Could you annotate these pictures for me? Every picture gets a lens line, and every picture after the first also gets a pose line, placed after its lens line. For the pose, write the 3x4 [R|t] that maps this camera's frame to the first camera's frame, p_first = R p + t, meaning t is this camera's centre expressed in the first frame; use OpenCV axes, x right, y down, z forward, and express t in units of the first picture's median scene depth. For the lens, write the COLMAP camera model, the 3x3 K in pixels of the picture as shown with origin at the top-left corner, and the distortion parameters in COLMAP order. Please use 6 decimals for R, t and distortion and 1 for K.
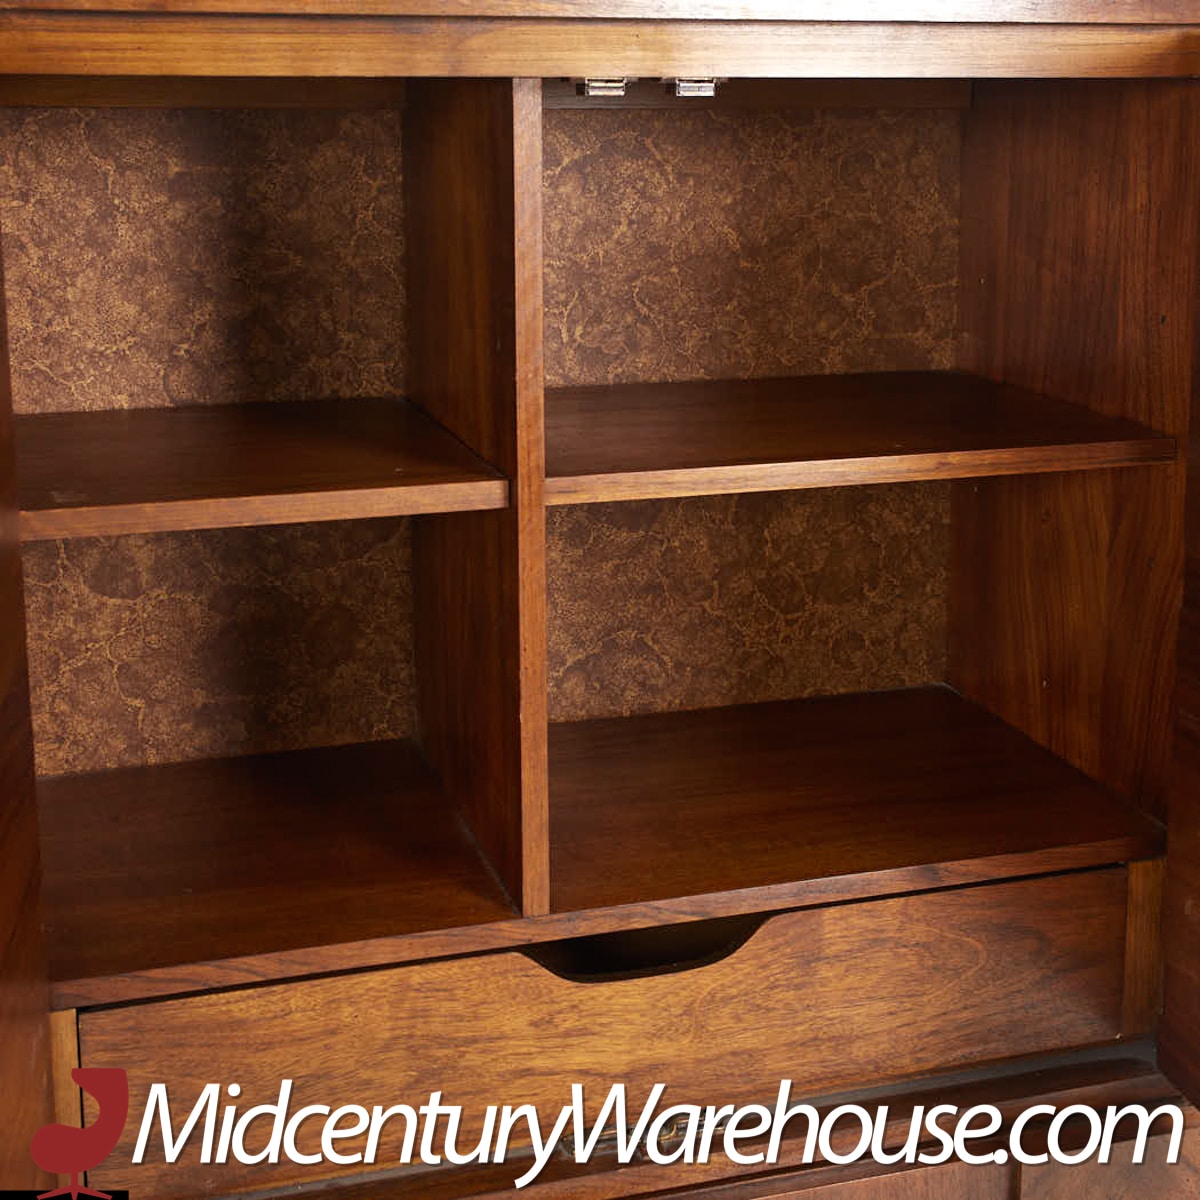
lens RADIAL K [[1892.0, 0, 600.0], [0, 1892.0, 600.0], [0, 0, 1]] dist [0.010830, 0.159128]
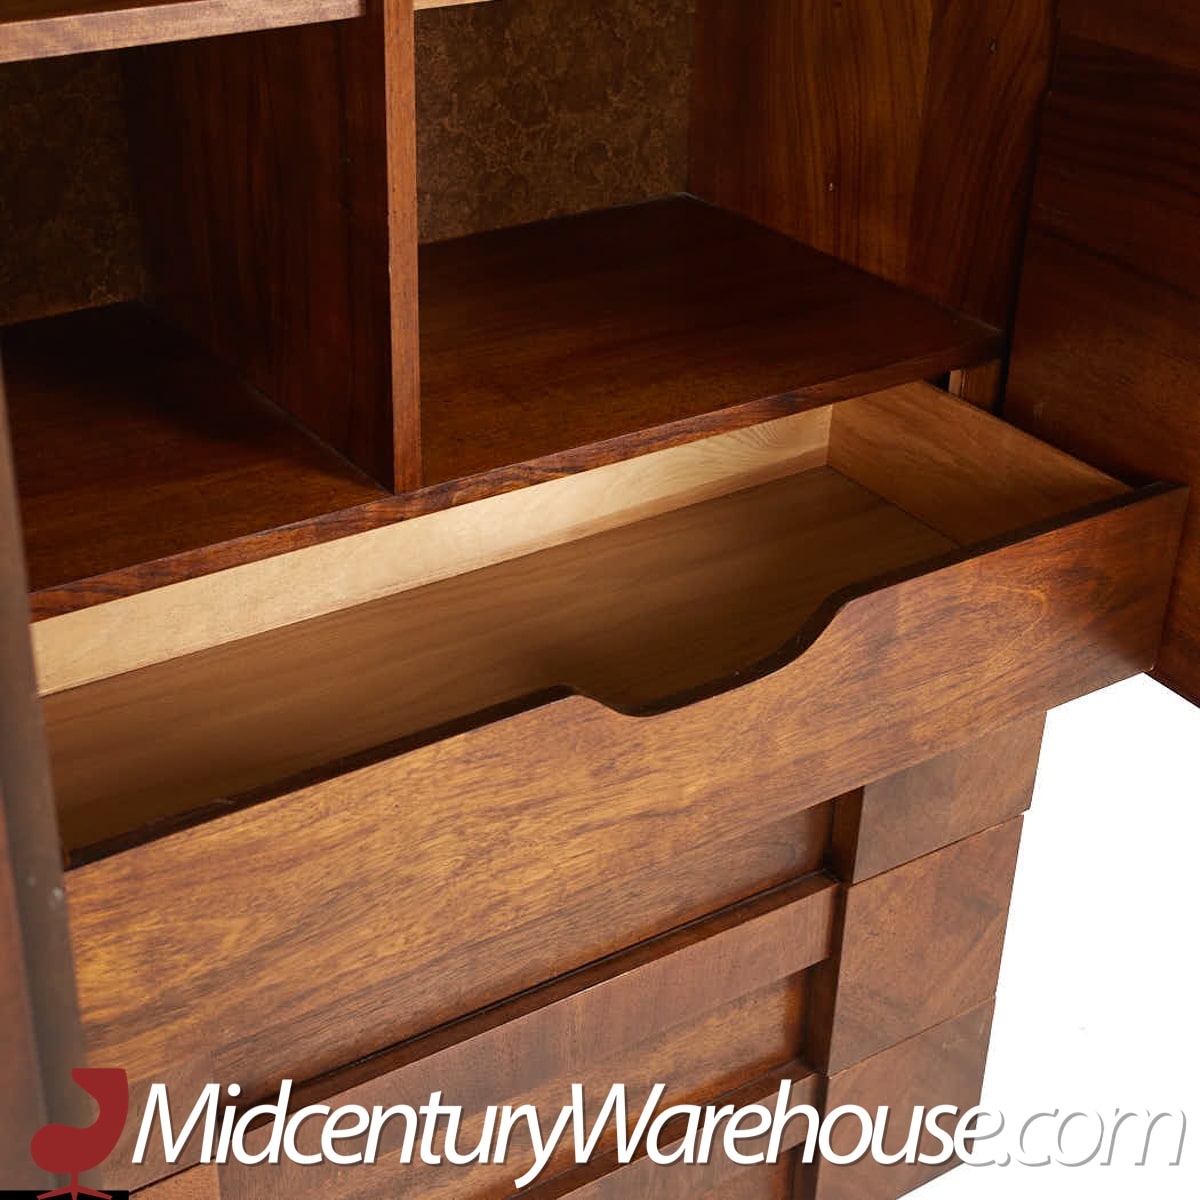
lens RADIAL K [[1932.9, 0, 600.0], [0, 1932.9, 600.0], [0, 0, 1]] dist [0.026081, 0.018187]
pose [[0.981431, -0.083929, 0.172477, -0.149748], [0.036400, 0.964344, 0.262137, -0.051885], [-0.188328, -0.250991, 0.949493, 0.228497]]
